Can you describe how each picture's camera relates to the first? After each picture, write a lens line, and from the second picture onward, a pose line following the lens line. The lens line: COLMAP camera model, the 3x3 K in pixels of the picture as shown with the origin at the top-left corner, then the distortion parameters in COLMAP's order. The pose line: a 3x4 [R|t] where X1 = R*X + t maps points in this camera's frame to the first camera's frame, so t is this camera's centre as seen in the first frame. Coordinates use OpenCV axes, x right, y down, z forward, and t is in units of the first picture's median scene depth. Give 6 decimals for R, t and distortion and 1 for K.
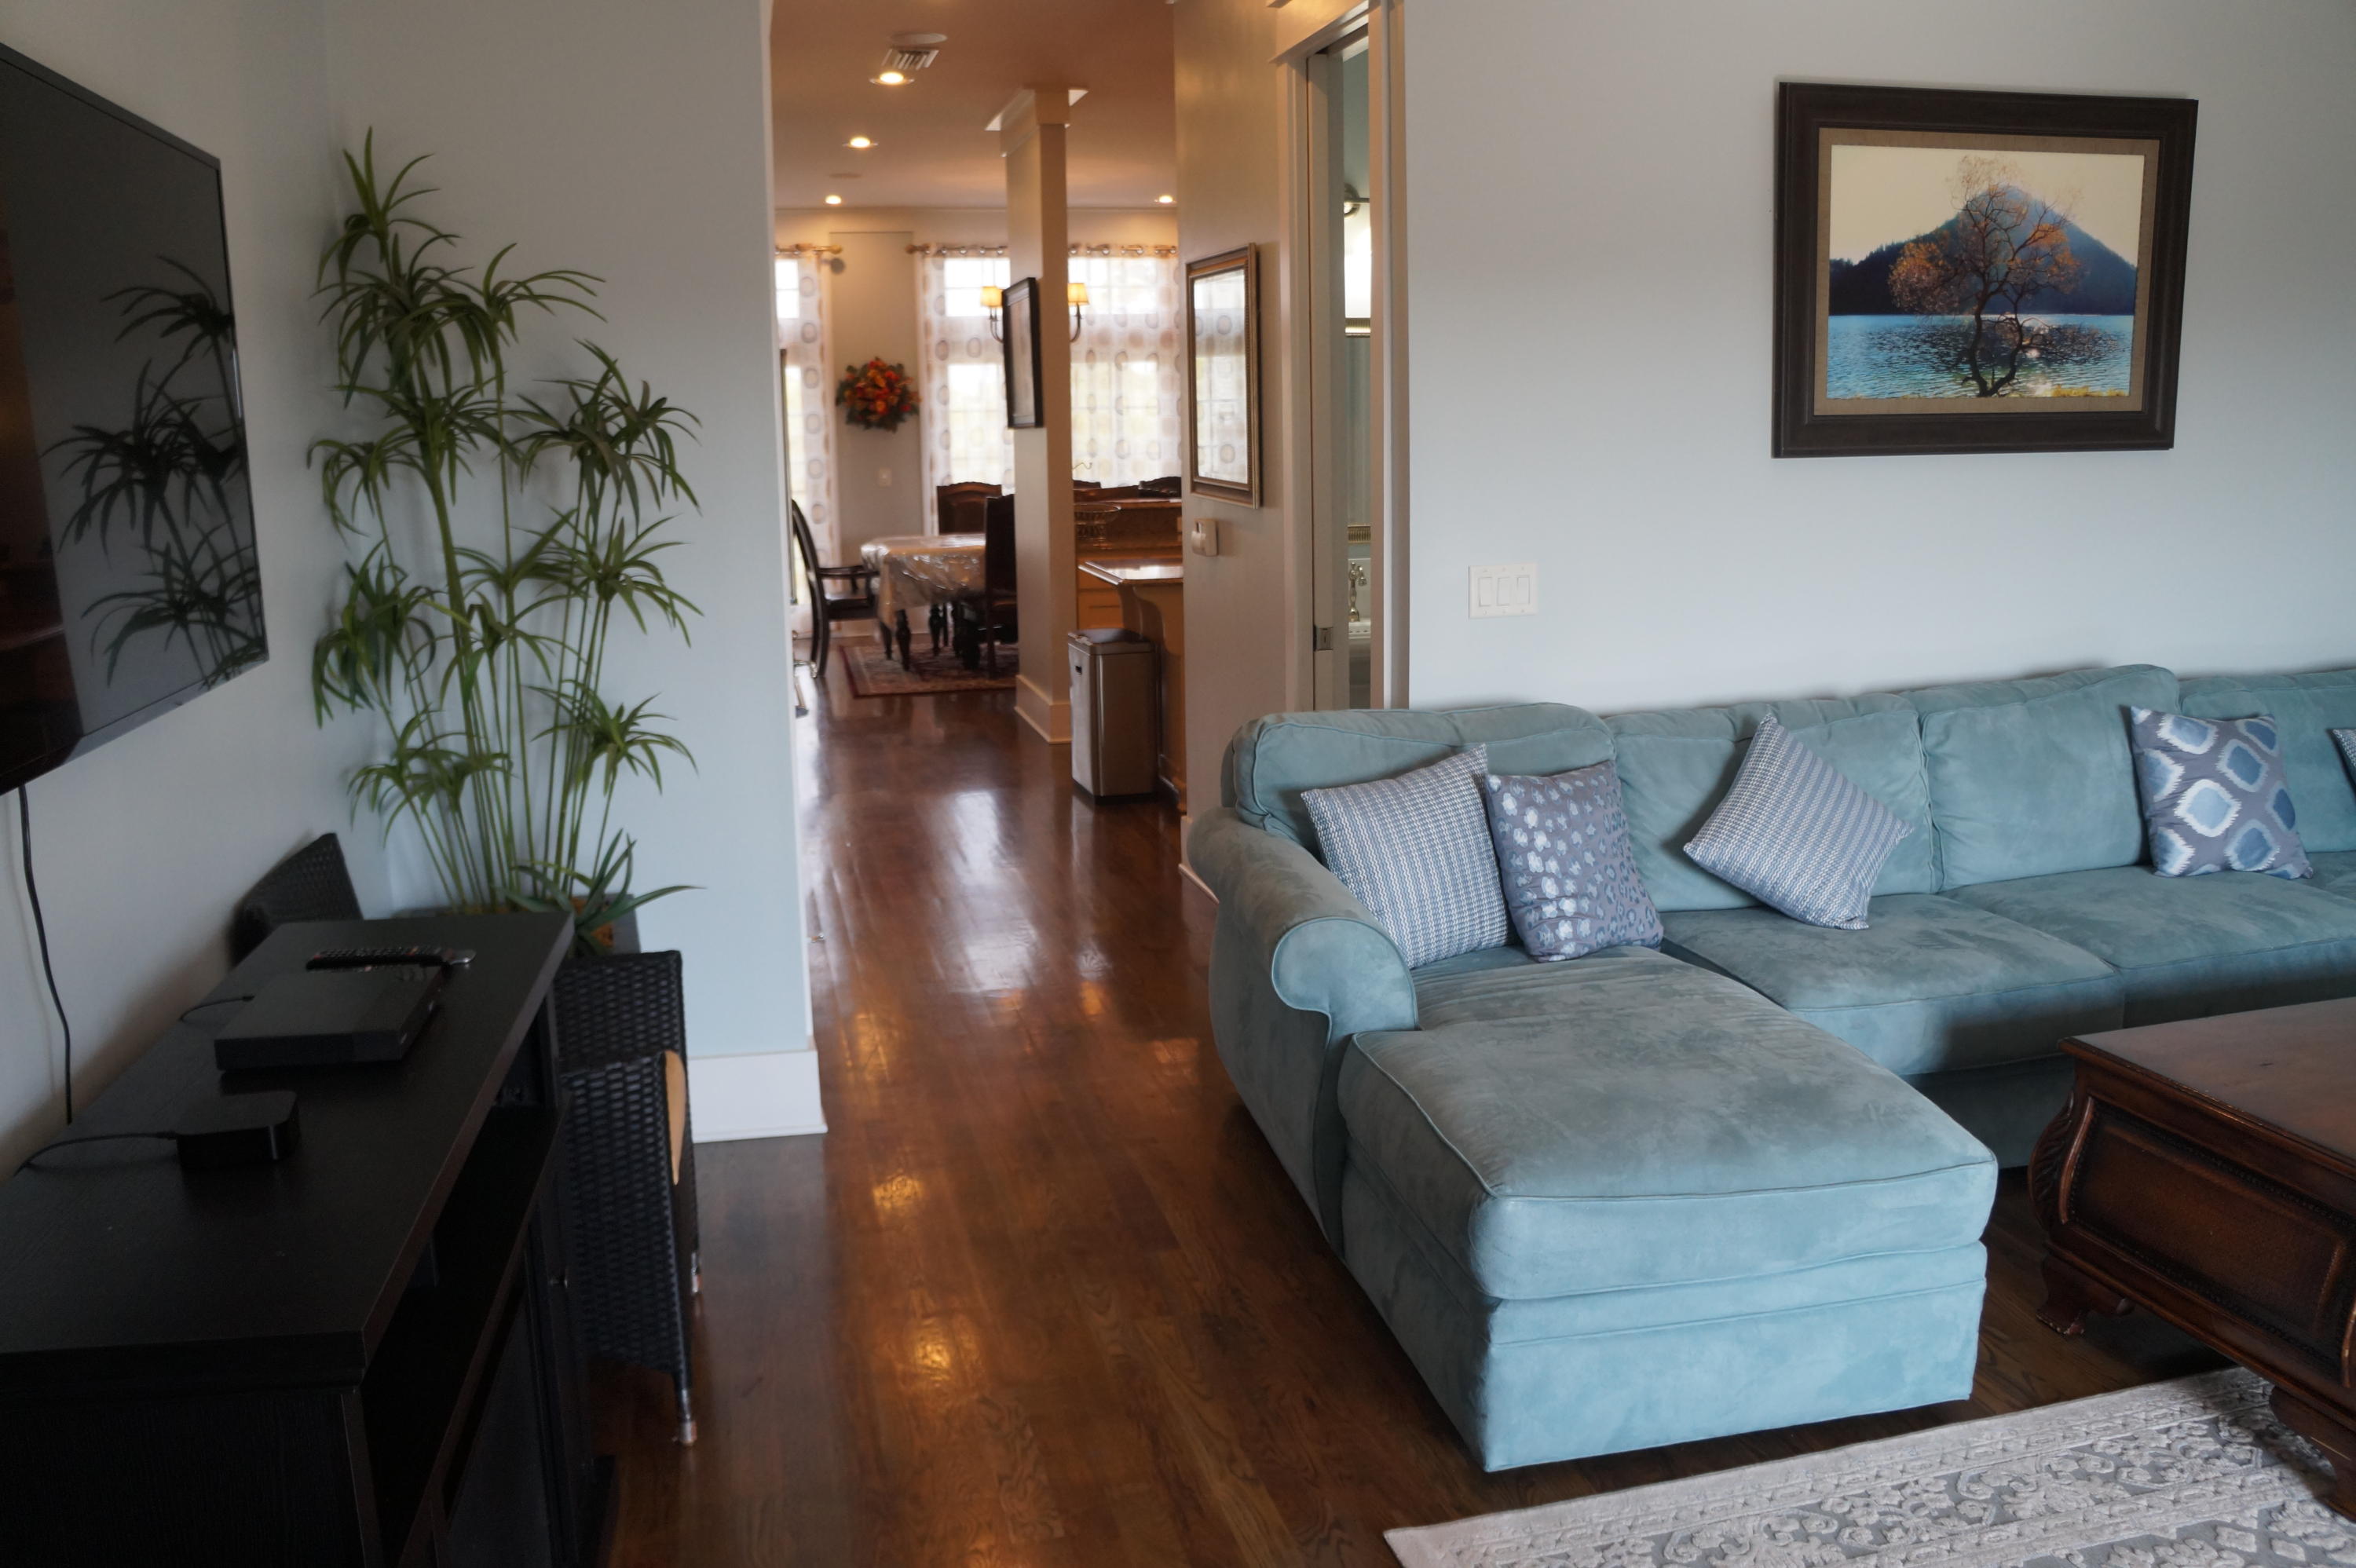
lens RADIAL K [[1875.1, 0, 1169.0], [0, 1875.1, 788.1], [0, 0, 1]] dist [-0.187055, 0.141036]
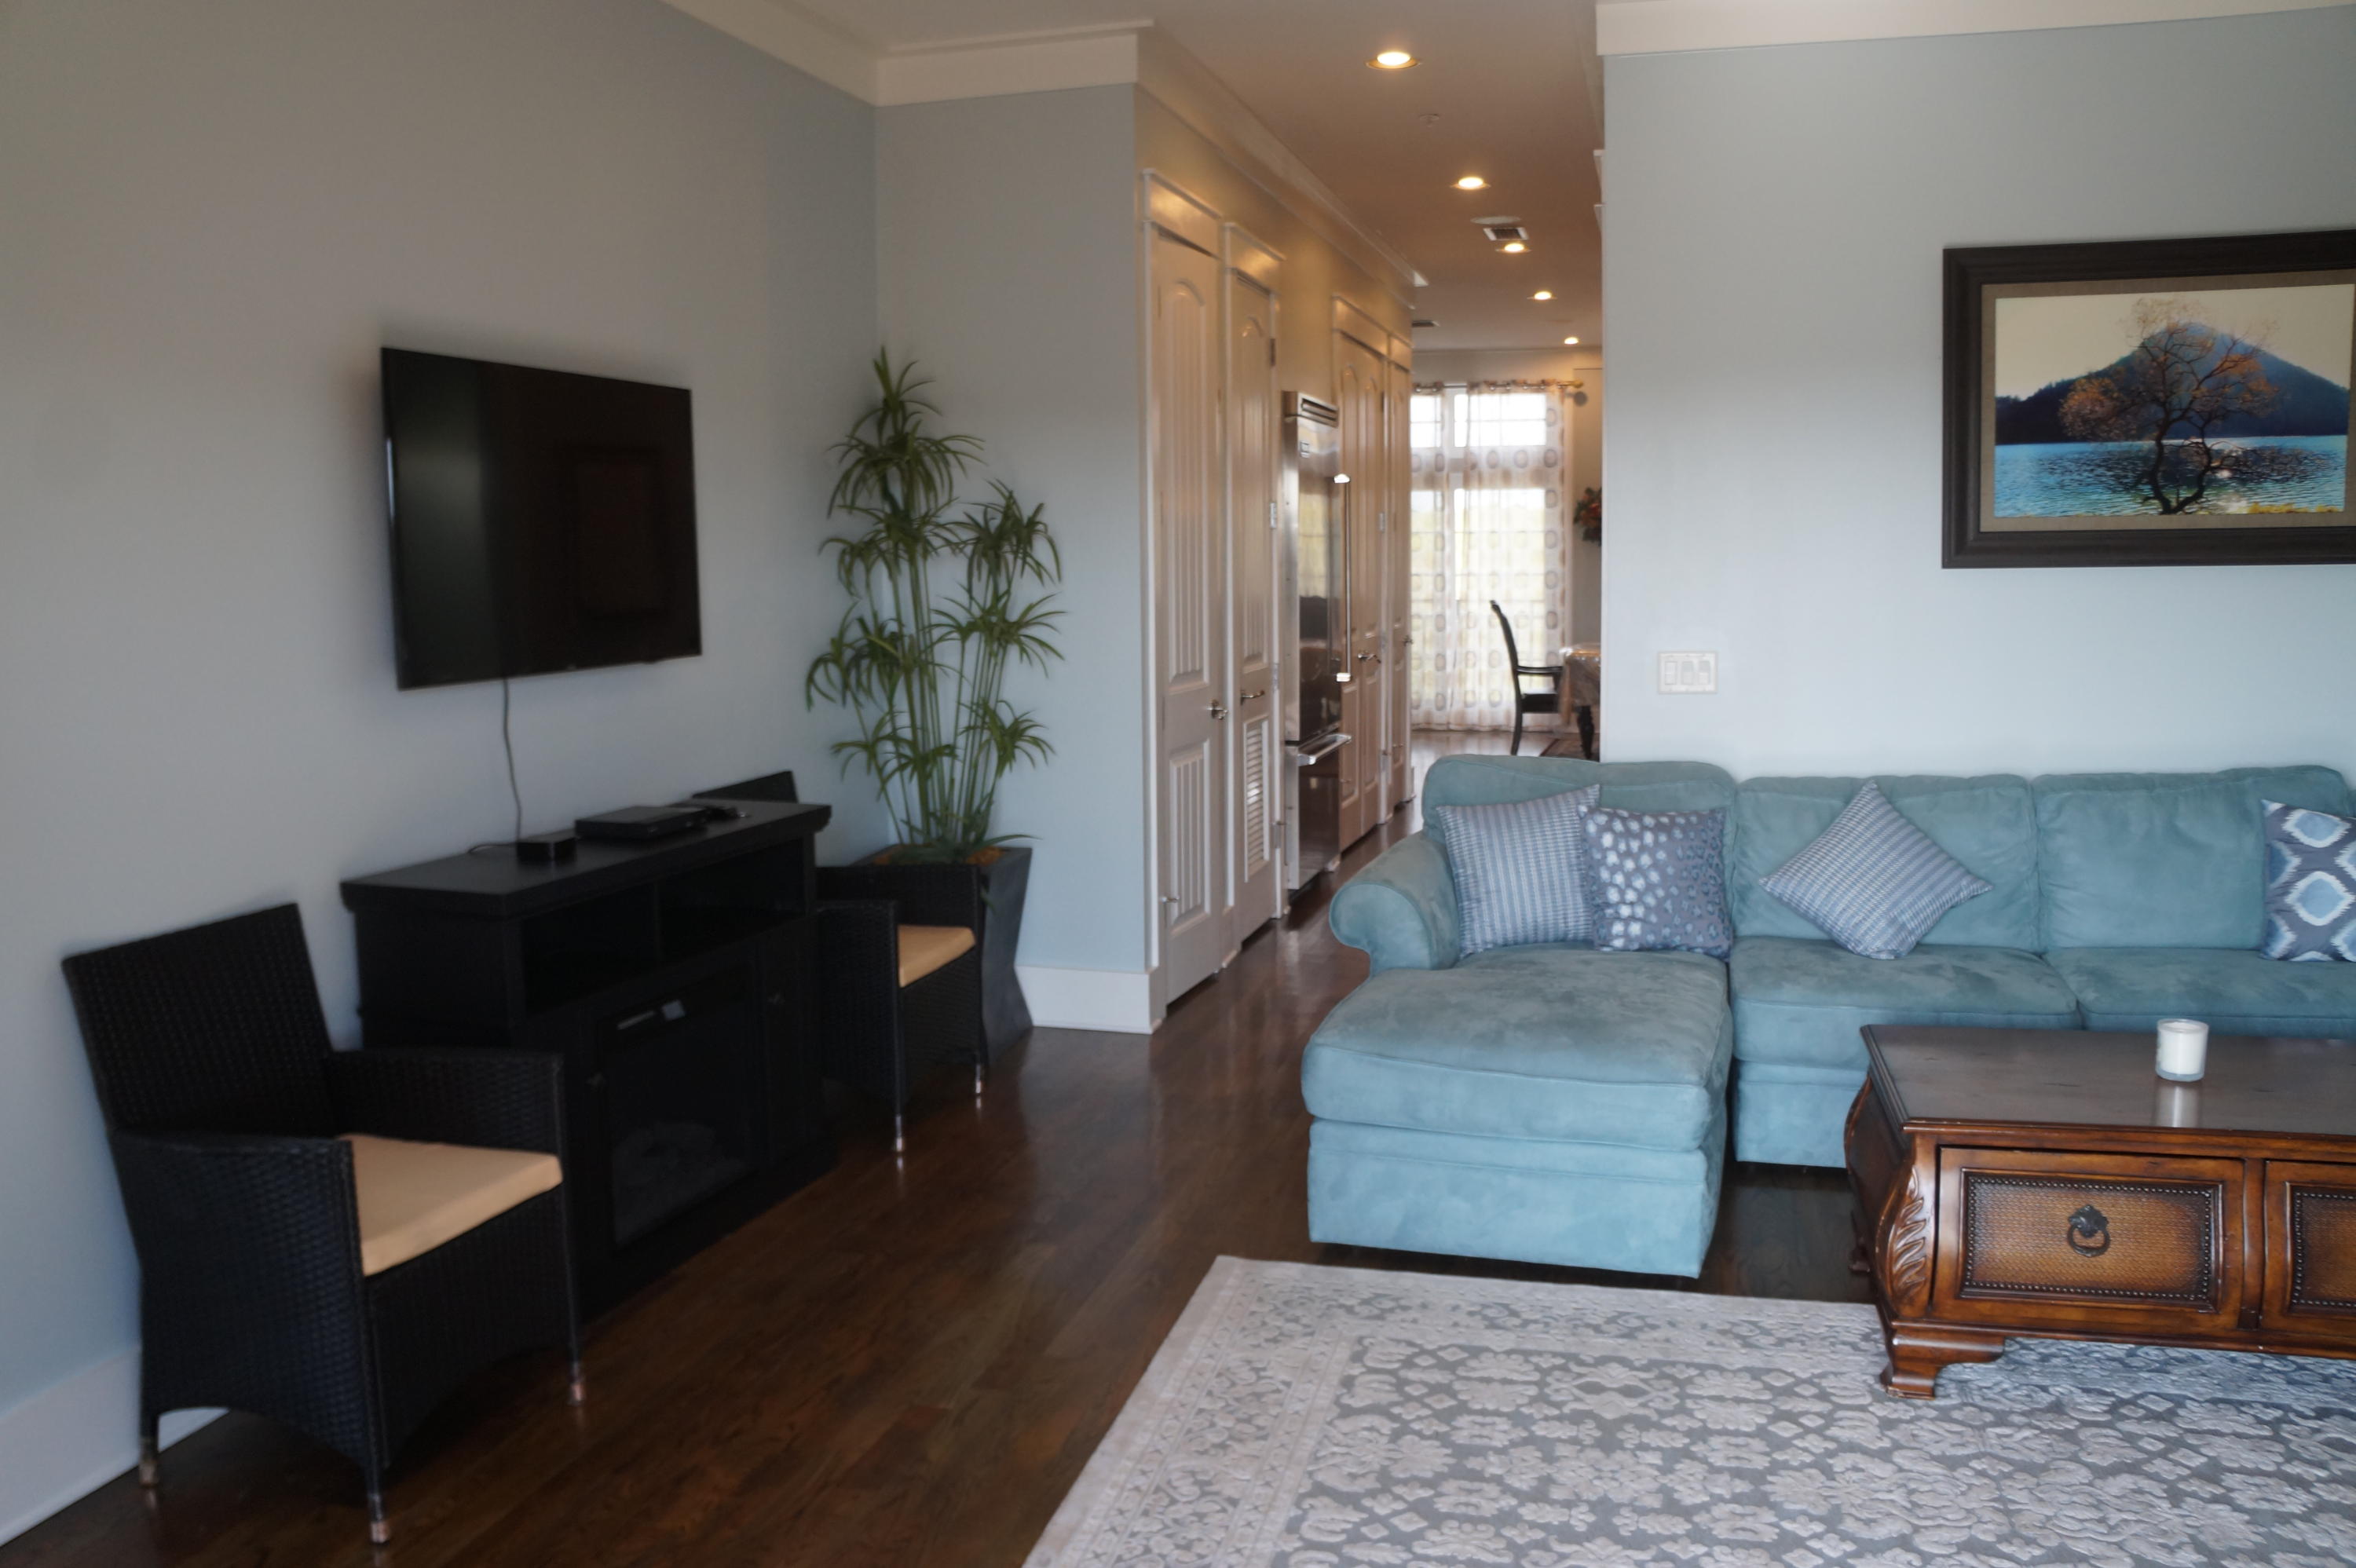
lens RADIAL K [[1875.1, 0, 1169.0], [0, 1875.1, 788.1], [0, 0, 1]] dist [-0.187055, 0.141036]
pose [[0.873722, 0.067106, -0.481774, 0.468754], [-0.097042, 0.994575, -0.037456, 0.049364], [0.476647, 0.079479, 0.875494, -0.233019]]
